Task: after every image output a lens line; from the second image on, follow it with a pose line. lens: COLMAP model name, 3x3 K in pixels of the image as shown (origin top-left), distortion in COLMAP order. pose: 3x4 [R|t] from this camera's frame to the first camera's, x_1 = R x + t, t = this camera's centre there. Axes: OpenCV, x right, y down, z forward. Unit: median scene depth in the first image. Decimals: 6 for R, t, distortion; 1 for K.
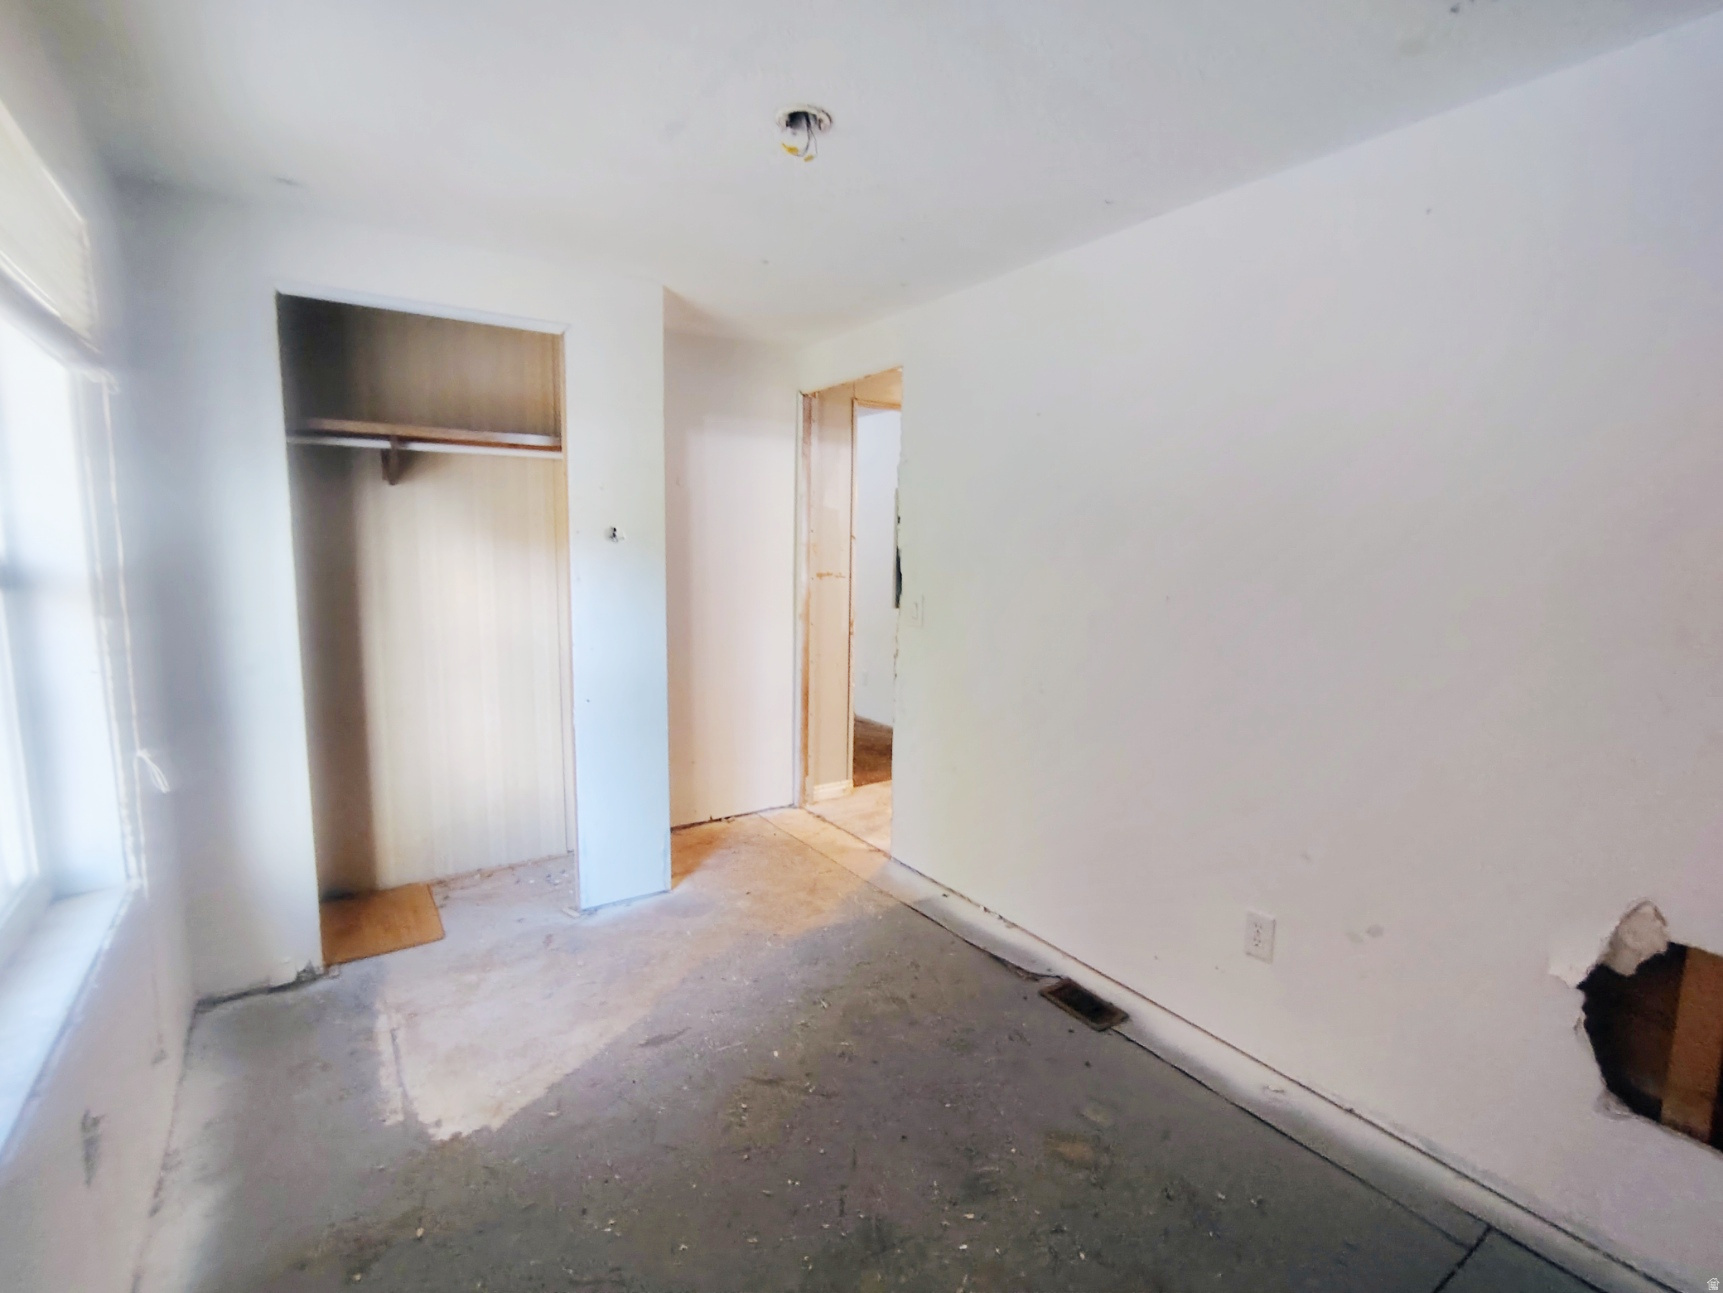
lens RADIAL K [[809.9, 0, 860.9], [0, 809.9, 646.0], [0, 0, 1]] dist [-0.009194, 0.003465]
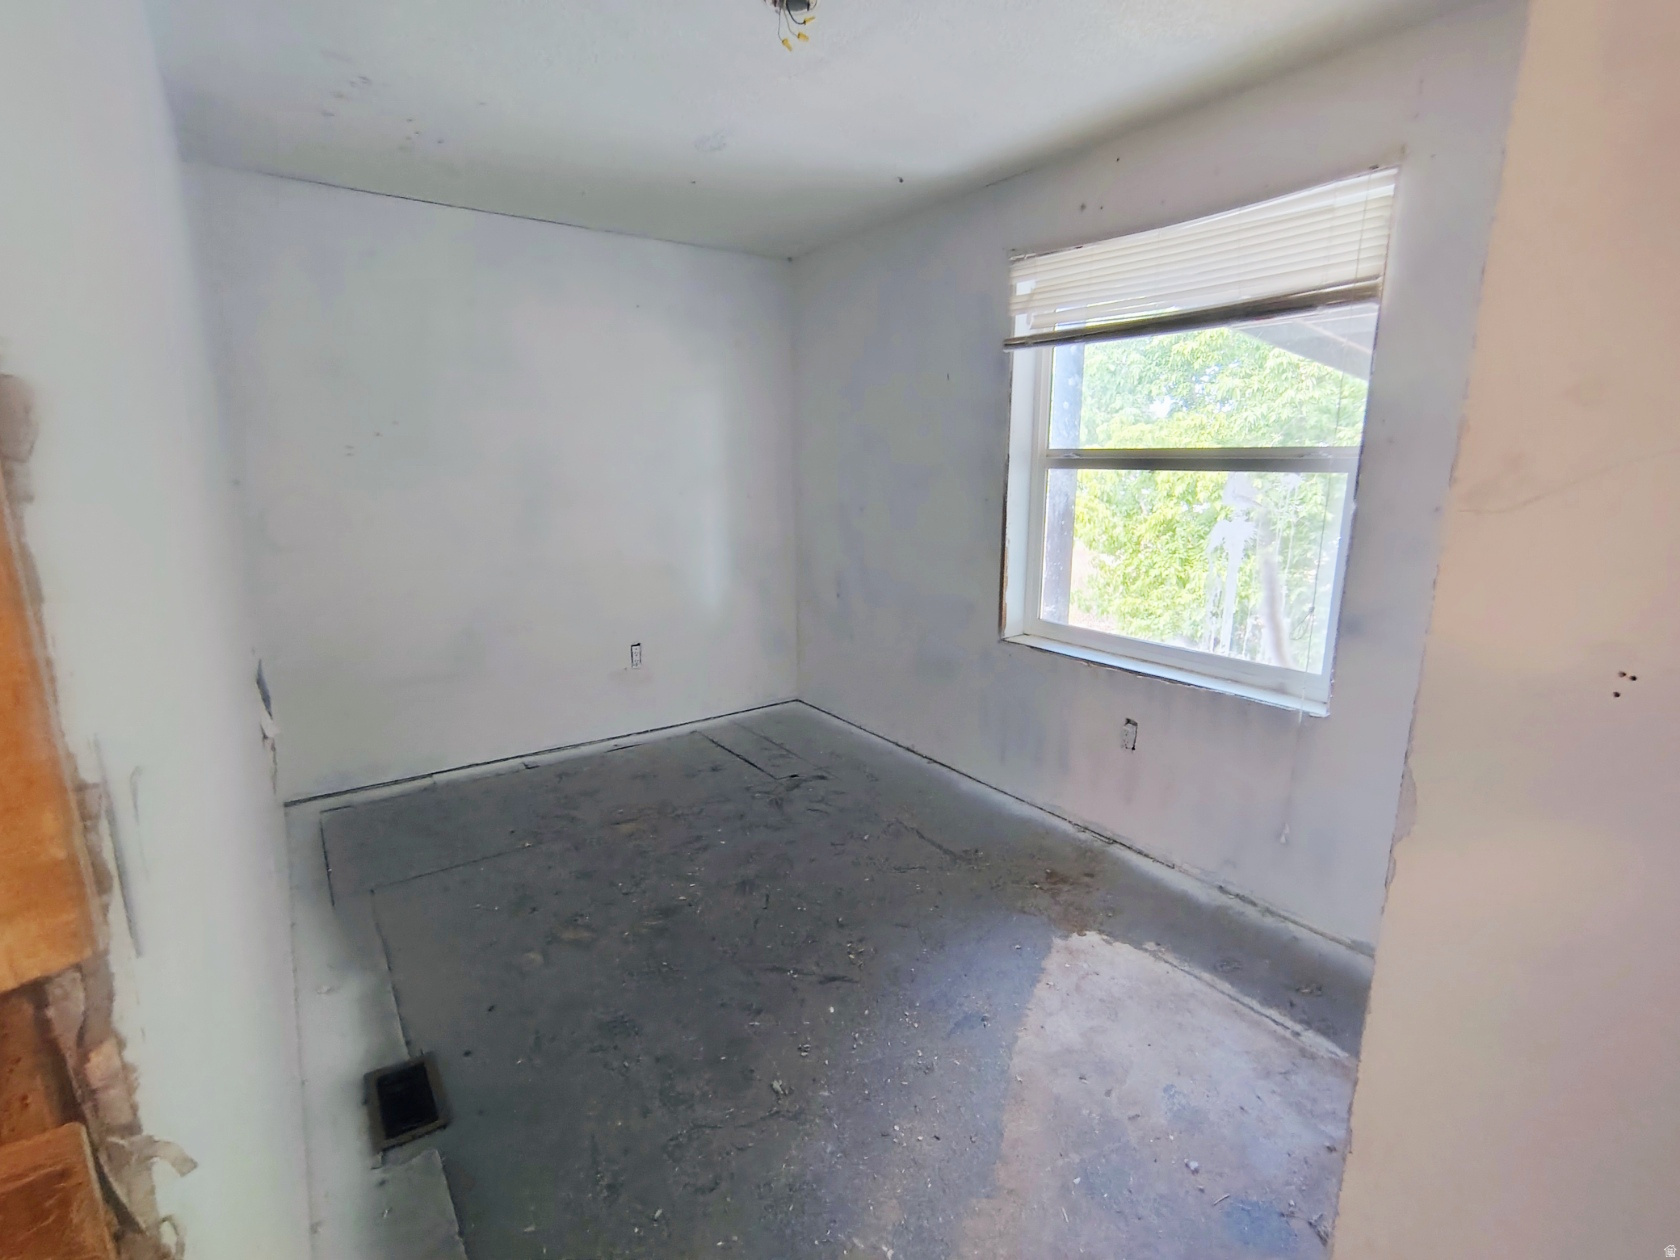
lens RADIAL K [[789.7, 0, 839.7], [0, 789.7, 626.8], [0, 0, 1]] dist [-0.009194, 0.003465]
pose [[-0.999516, -0.000055, -0.031112, -0.086923], [-0.010438, 0.942629, 0.333679, -0.196851], [0.029309, 0.333842, -0.942173, 1.704618]]
